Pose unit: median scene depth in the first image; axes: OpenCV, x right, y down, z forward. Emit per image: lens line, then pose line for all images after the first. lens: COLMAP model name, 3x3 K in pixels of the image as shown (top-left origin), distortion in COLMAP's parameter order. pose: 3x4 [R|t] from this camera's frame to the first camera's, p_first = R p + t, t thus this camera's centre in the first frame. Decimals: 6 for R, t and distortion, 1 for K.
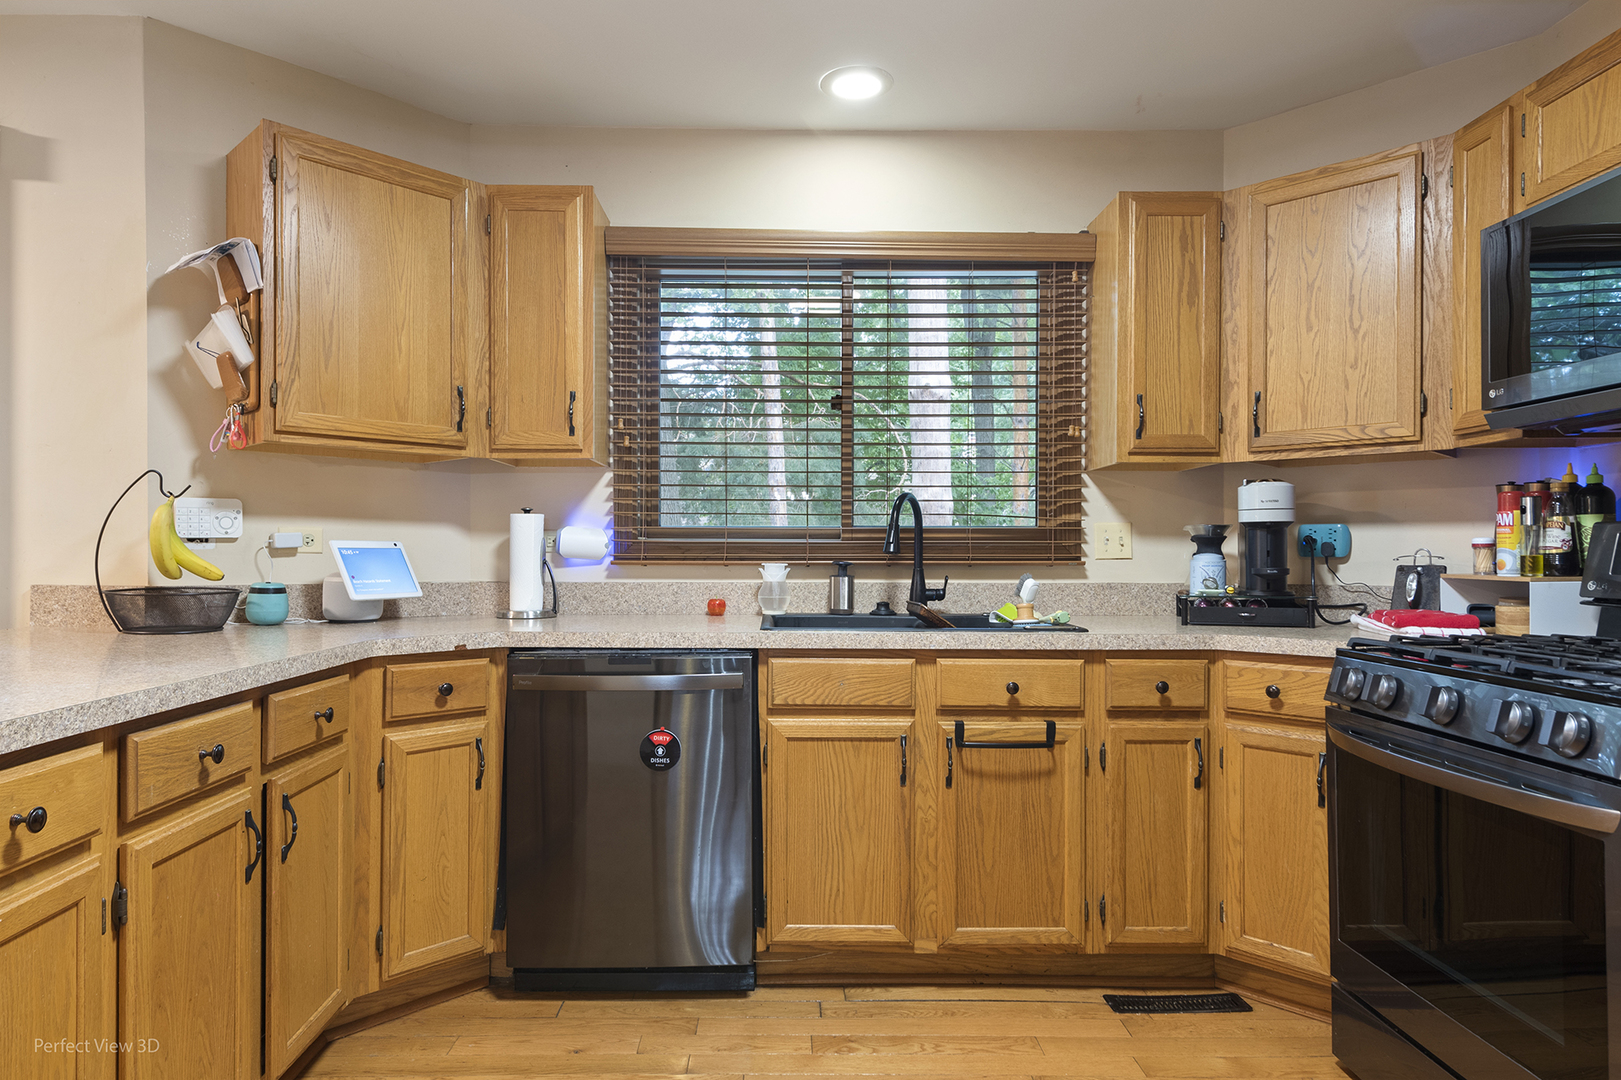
lens RADIAL K [[975.4, 0, 810.5], [0, 975.4, 540.0], [0, 0, 1]] dist [0.002548, 0.000396]
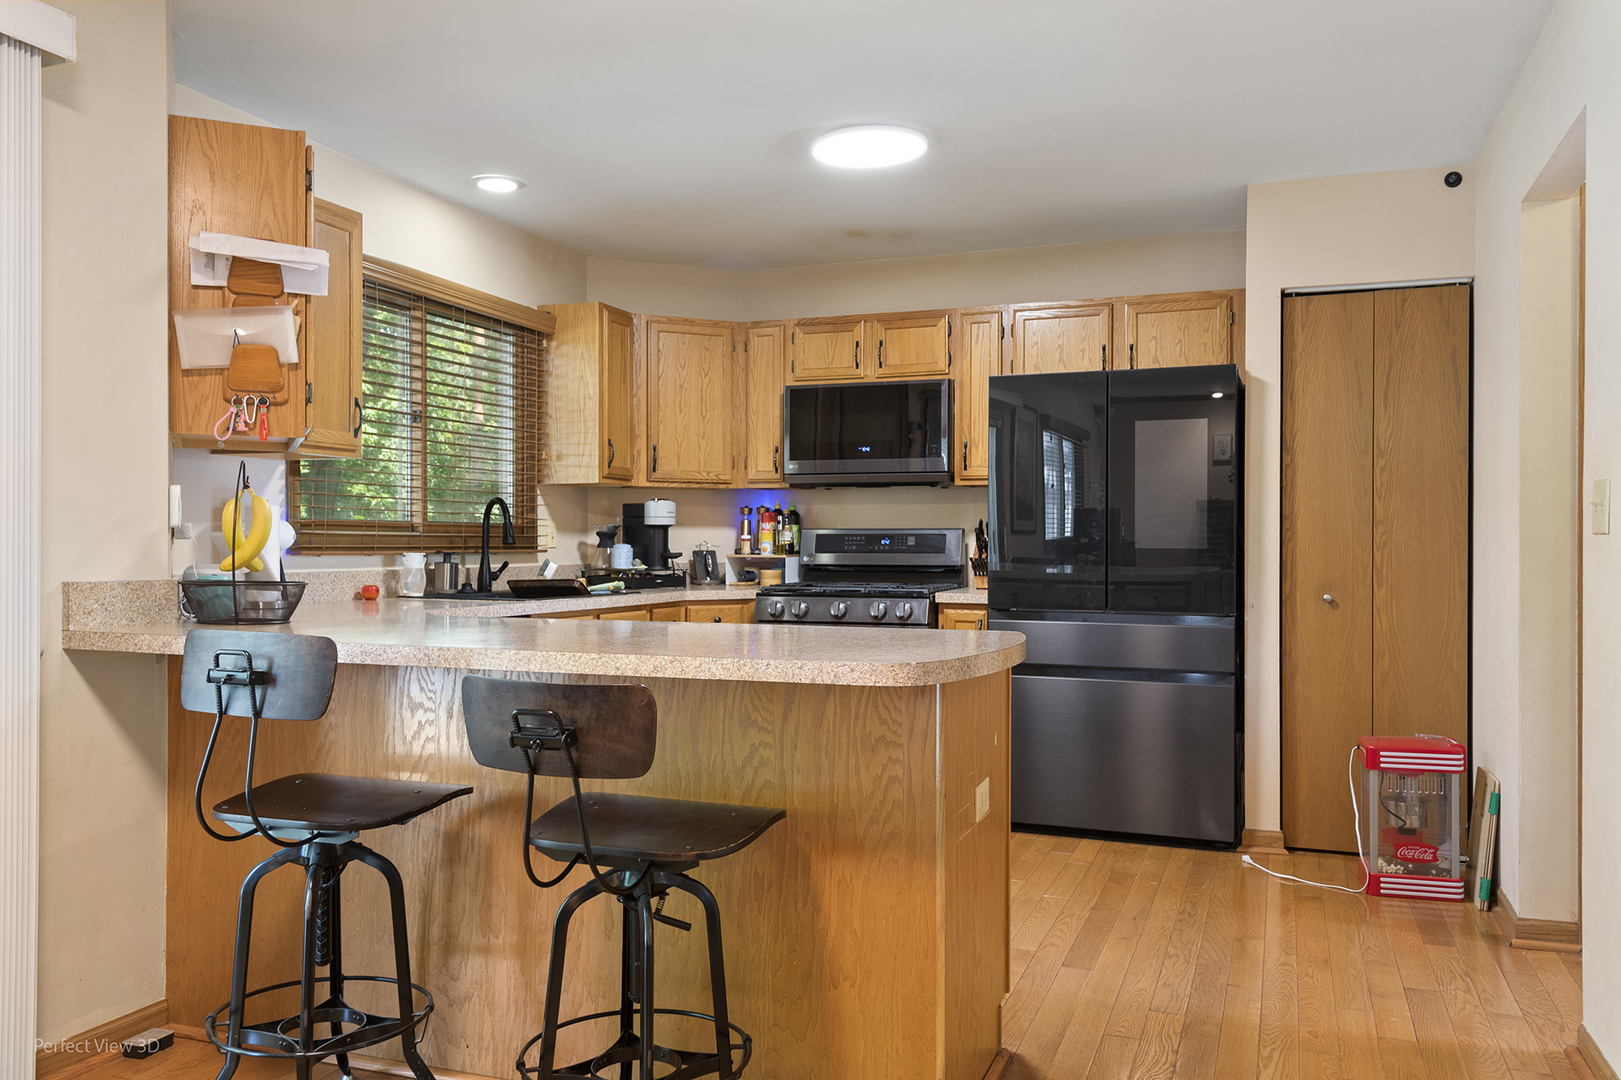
lens RADIAL K [[1276.7, 0, 810.5], [0, 1276.7, 540.0], [0, 0, 1]] dist [0.001711, 0.000424]
pose [[0.353173, 0.002131, 0.935556, -1.443650], [-0.015938, 0.999866, 0.003739, -0.004624], [-0.935422, -0.016231, 0.353159, 0.001278]]
